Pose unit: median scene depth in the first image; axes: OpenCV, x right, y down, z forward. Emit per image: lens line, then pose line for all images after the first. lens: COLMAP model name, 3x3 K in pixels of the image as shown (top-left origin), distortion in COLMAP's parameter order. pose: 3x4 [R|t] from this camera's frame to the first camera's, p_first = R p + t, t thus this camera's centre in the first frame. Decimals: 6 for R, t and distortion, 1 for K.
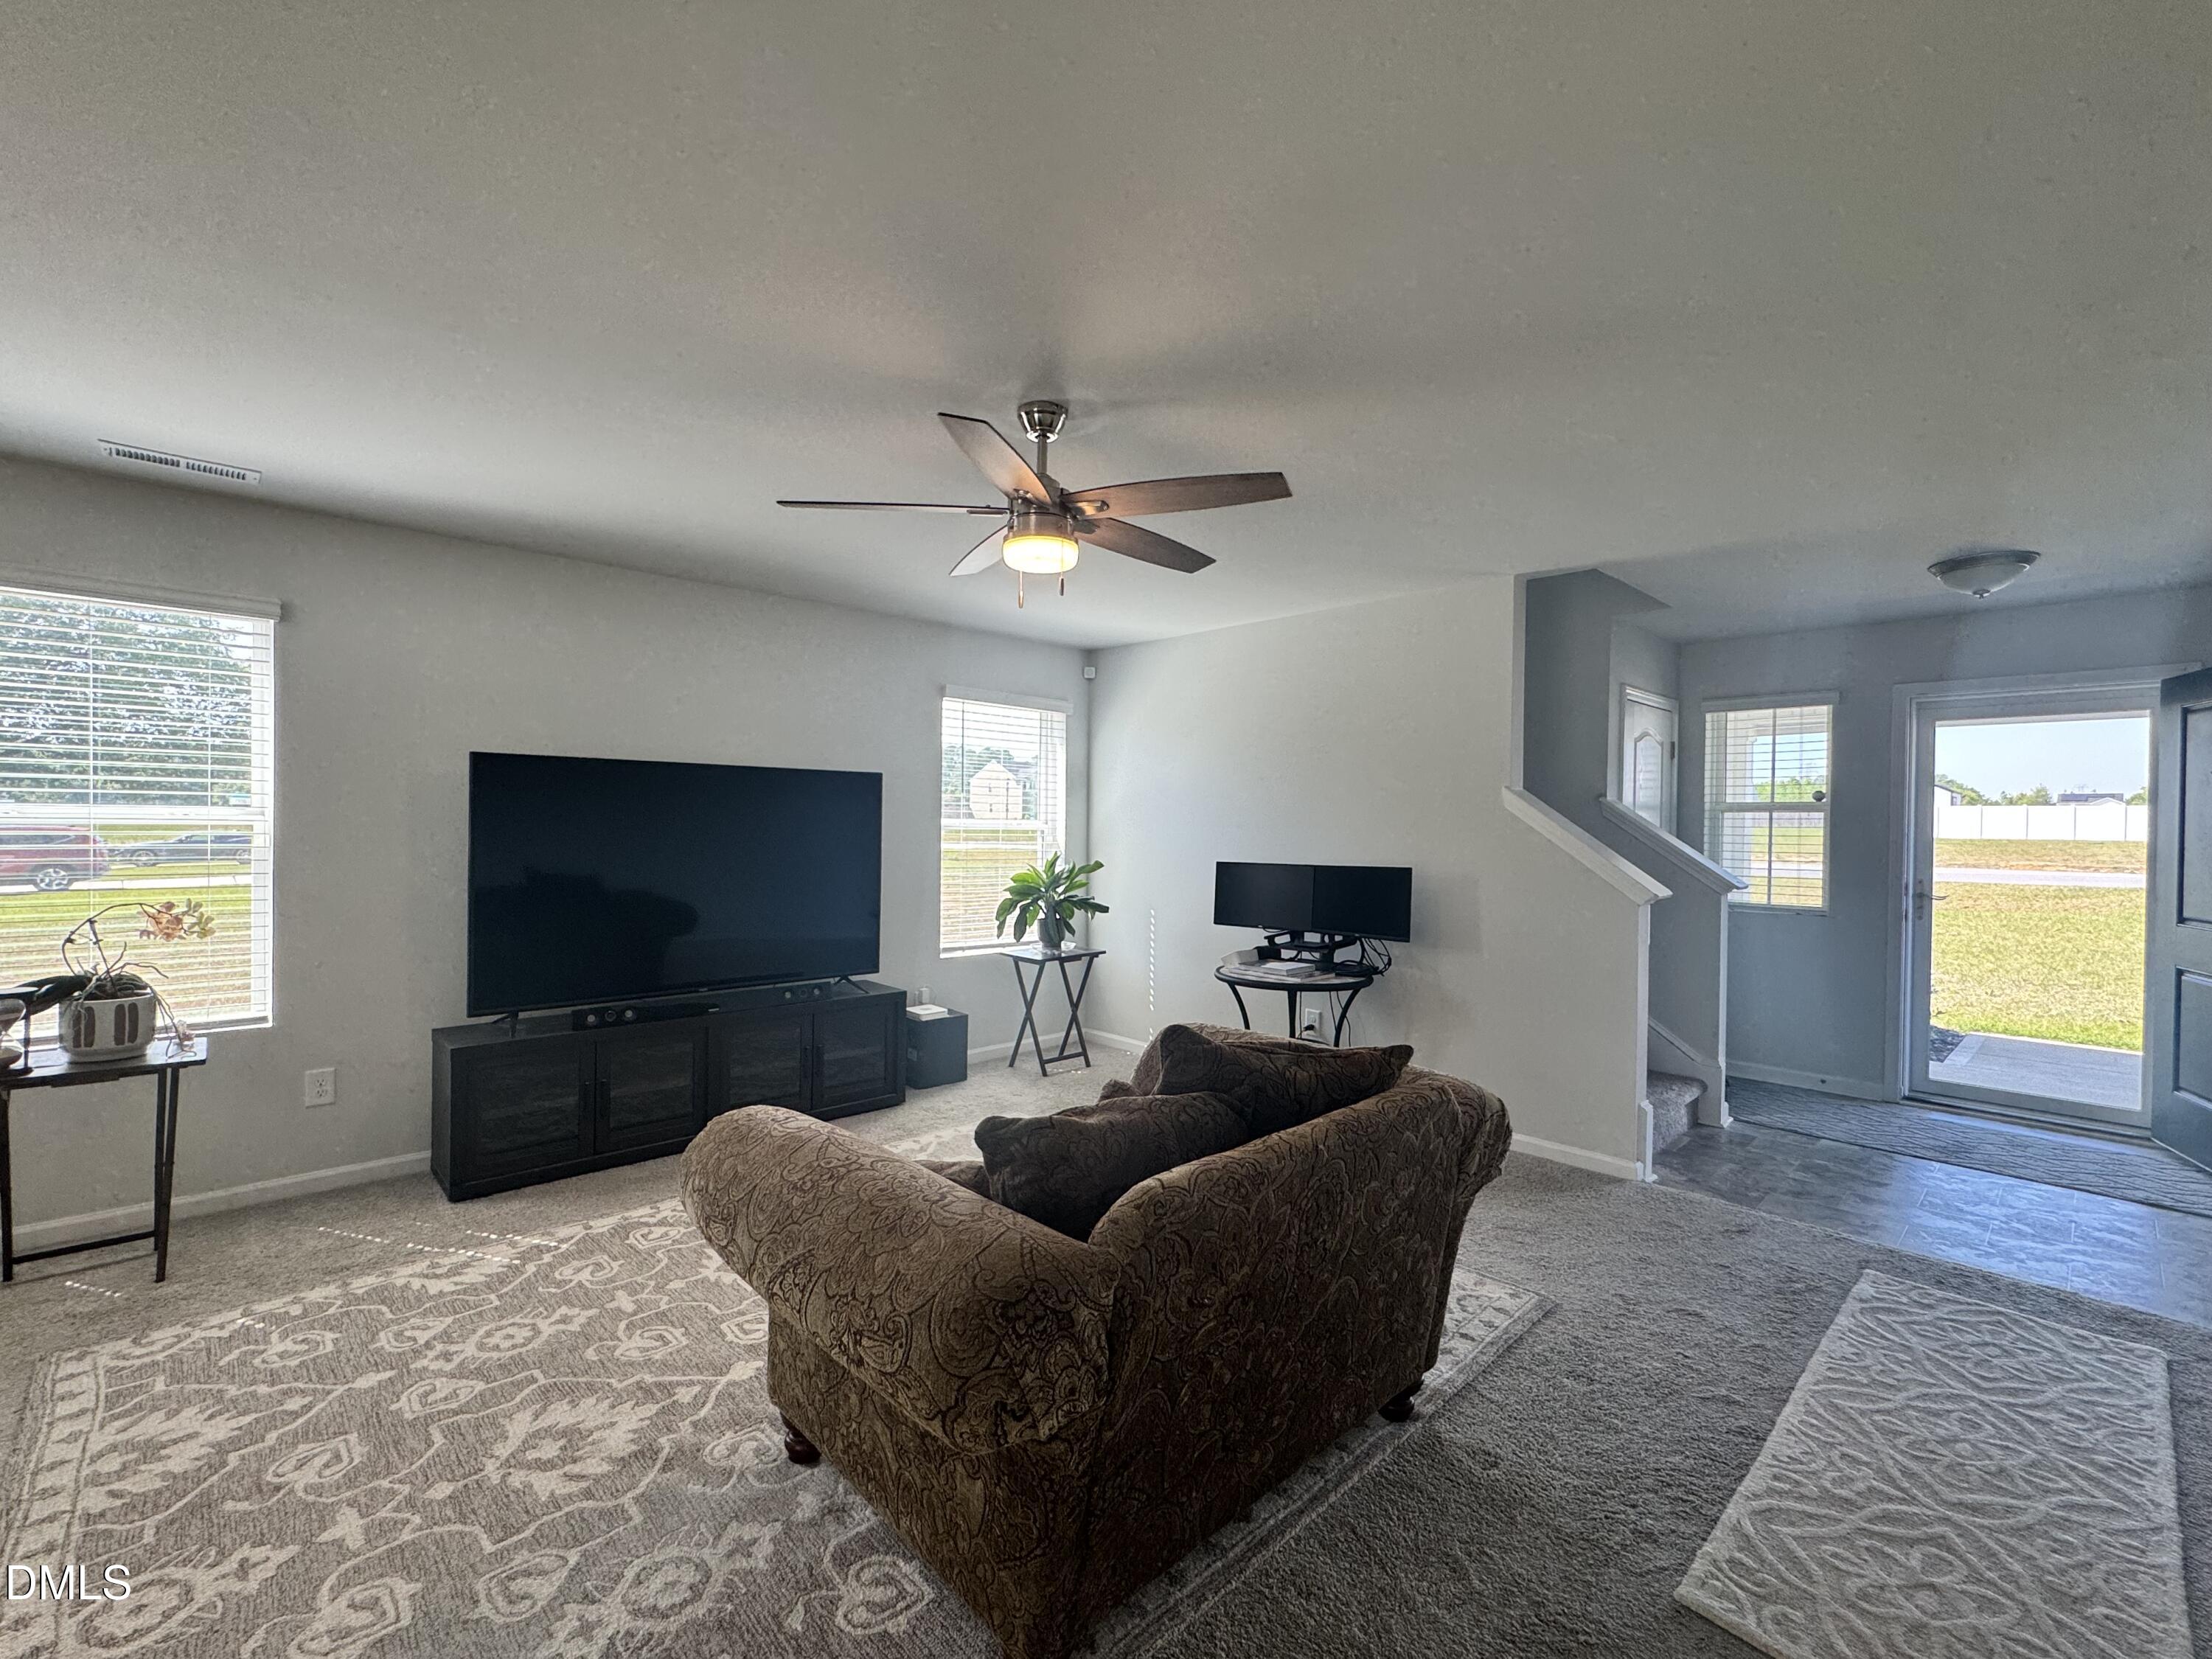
lens RADIAL K [[951.6, 0, 1106.0], [0, 951.6, 829.5], [0, 0, 1]] dist [-0.005889, 0.001126]
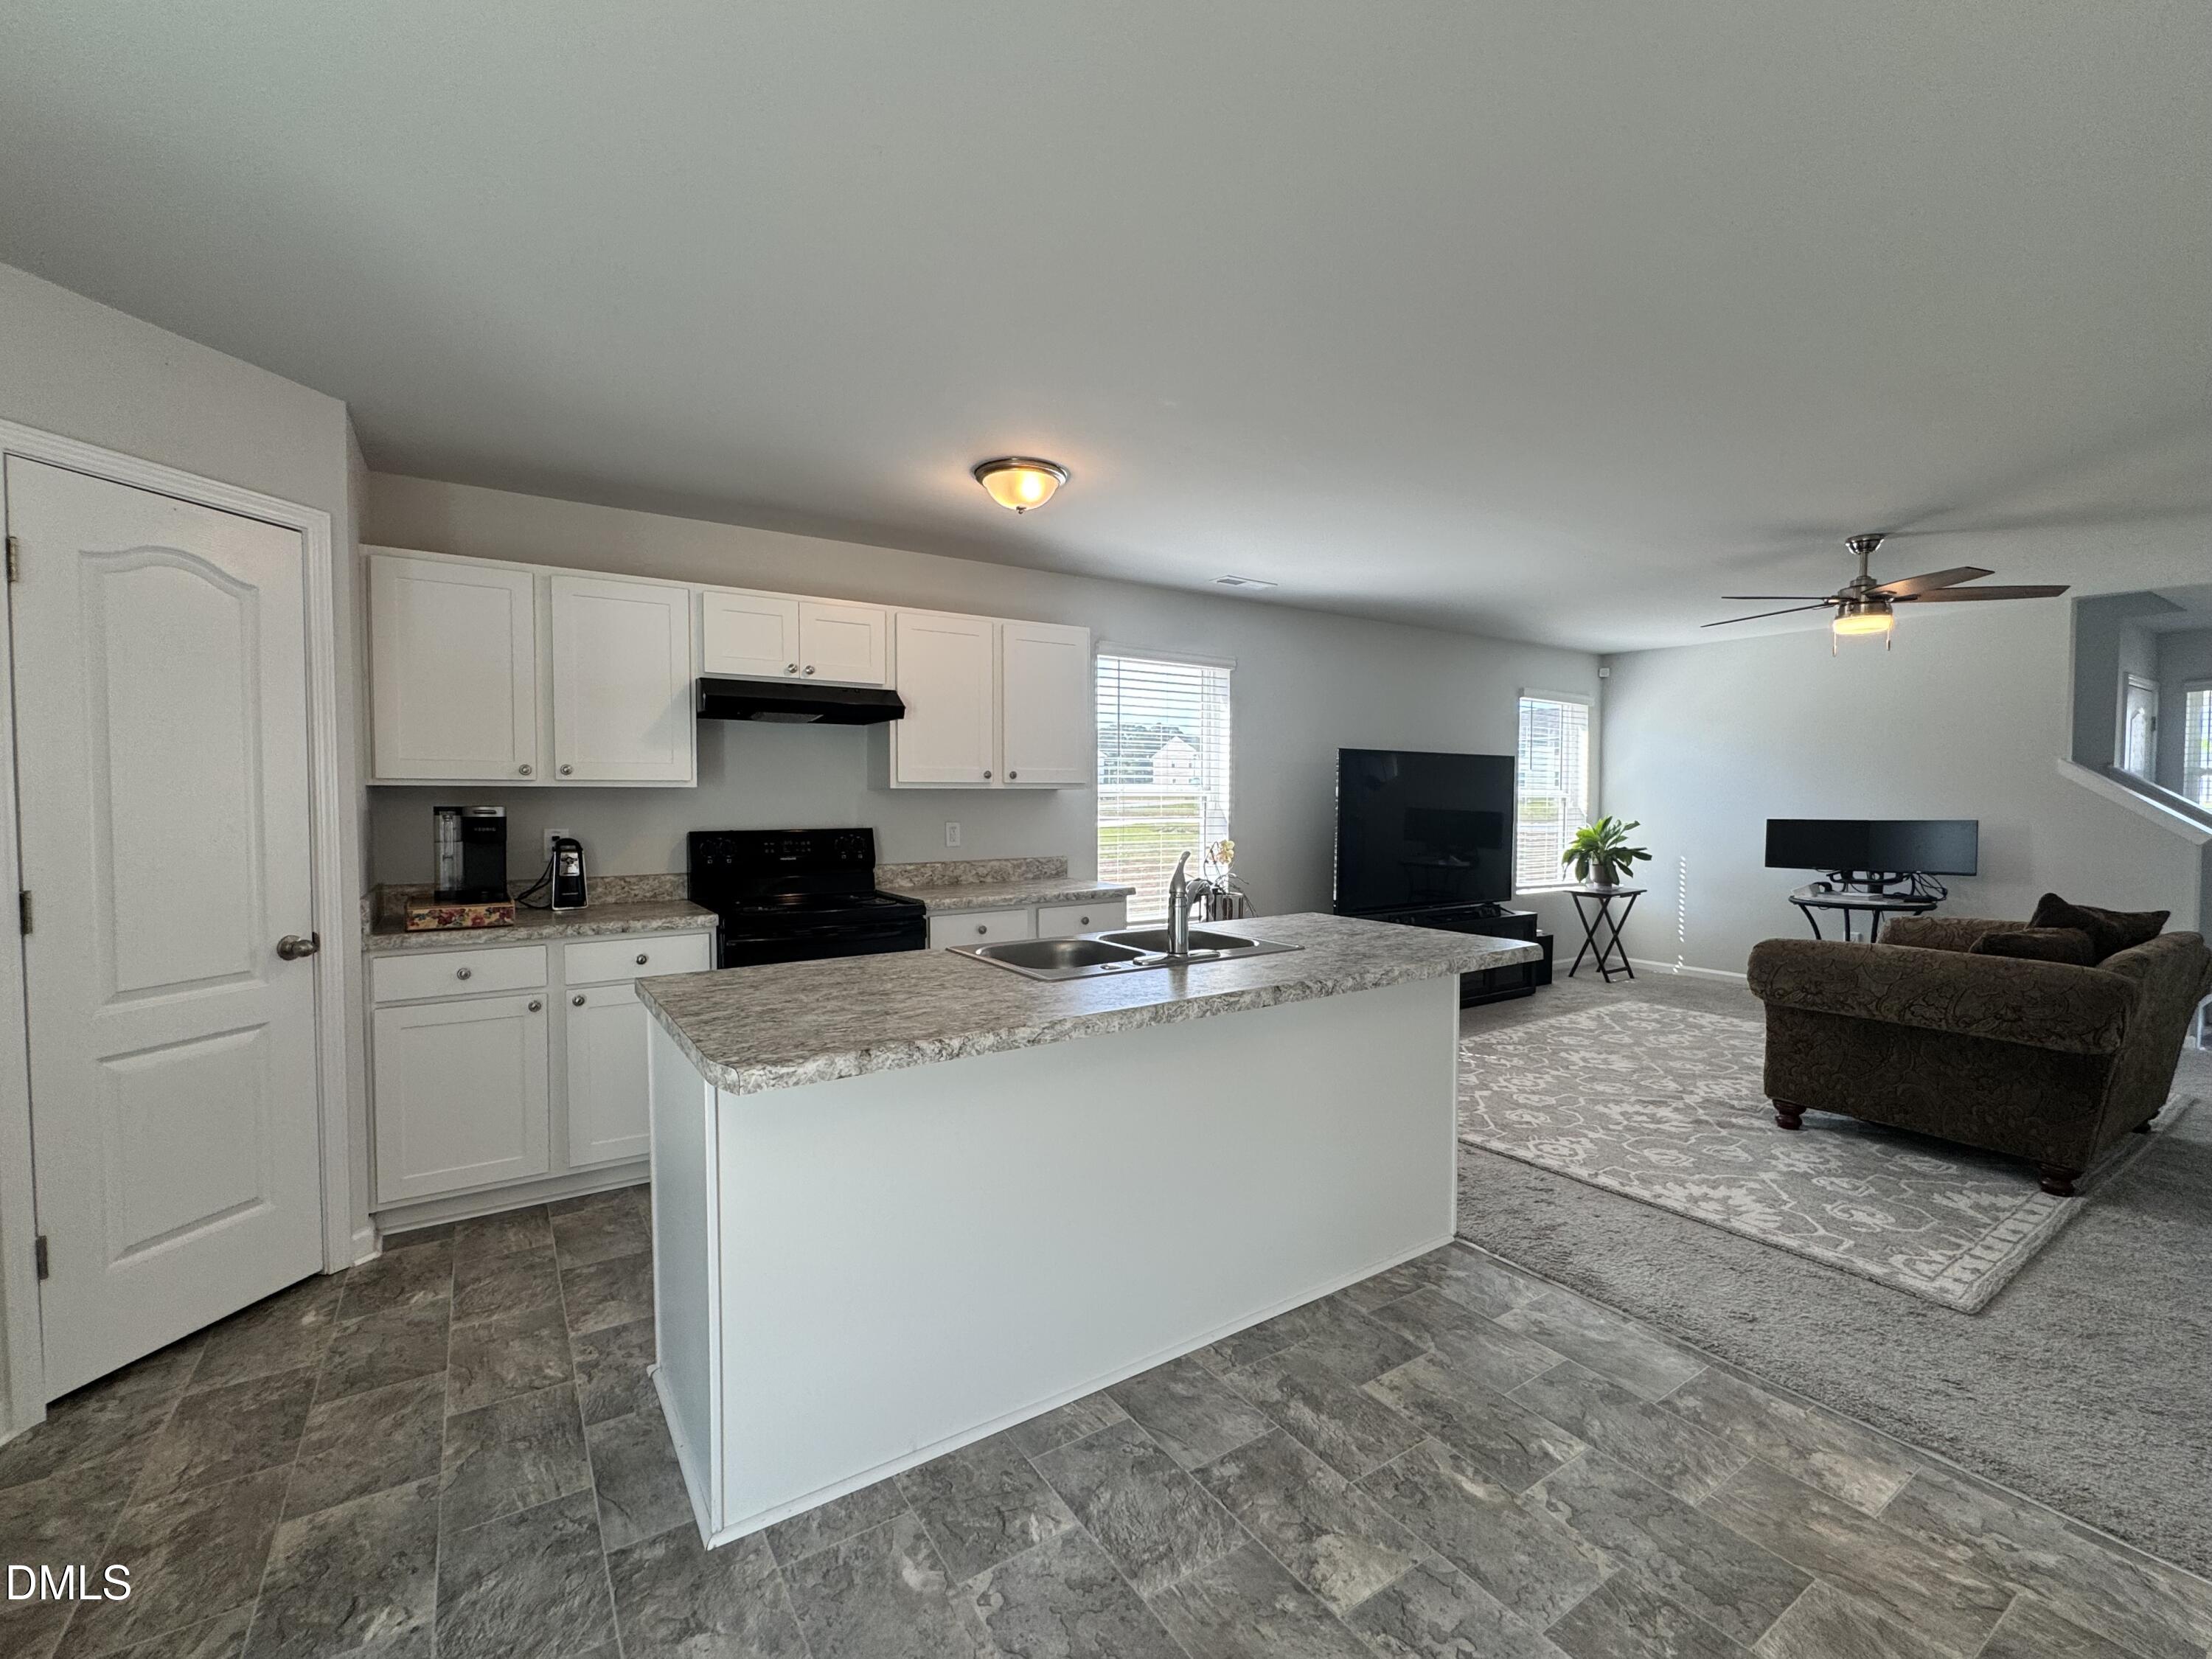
lens RADIAL K [[951.6, 0, 1106.0], [0, 951.6, 829.5], [0, 0, 1]] dist [-0.005889, 0.001126]
pose [[0.985193, -0.005261, -0.171365, -0.623268], [0.009755, 0.999630, 0.025394, 0.006727], [0.171168, -0.026689, 0.984880, -0.495555]]
